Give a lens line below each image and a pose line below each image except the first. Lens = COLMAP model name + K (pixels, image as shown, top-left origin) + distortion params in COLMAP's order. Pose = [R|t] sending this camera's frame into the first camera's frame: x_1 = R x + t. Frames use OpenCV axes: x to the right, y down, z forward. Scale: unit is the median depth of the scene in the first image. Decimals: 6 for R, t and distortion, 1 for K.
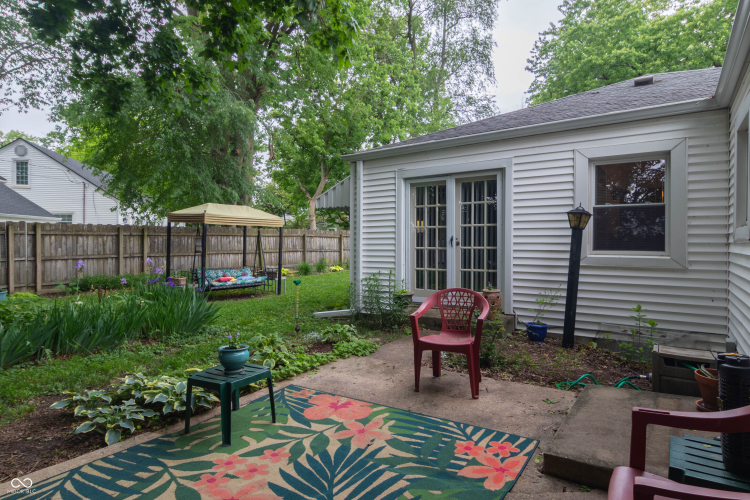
lens RADIAL K [[434.4, 0, 374.2], [0, 434.4, 246.3], [0, 0, 1]] dist [0.002404, 0.000024]
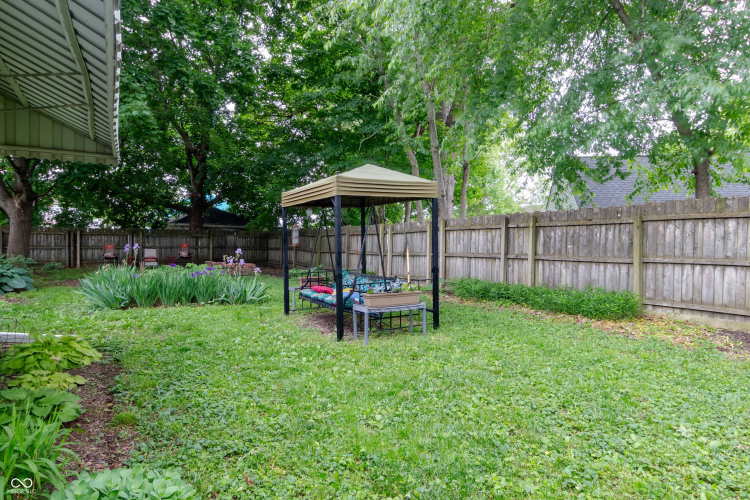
lens RADIAL K [[434.4, 0, 374.2], [0, 434.4, 246.3], [0, 0, 1]] dist [0.002404, 0.000024]
pose [[-0.428609, 0.003536, -0.903483, 0.165912], [-0.017563, 0.999771, 0.012245, 0.000154], [0.903319, 0.021116, -0.428449, 1.035512]]
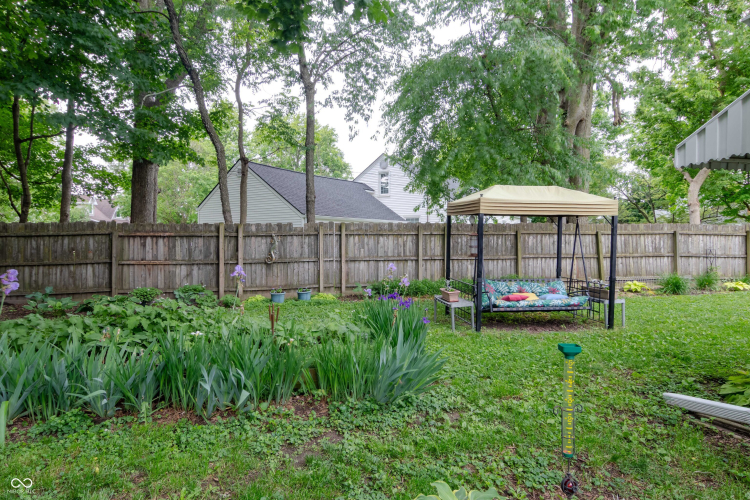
lens RADIAL K [[434.4, 0, 374.2], [0, 434.4, 246.3], [0, 0, 1]] dist [0.002404, 0.000024]
pose [[0.704093, 0.003204, -0.710100, -0.018246], [-0.007205, 0.999971, -0.002632, 0.000934], [0.710071, 0.006969, 0.704095, 0.286004]]
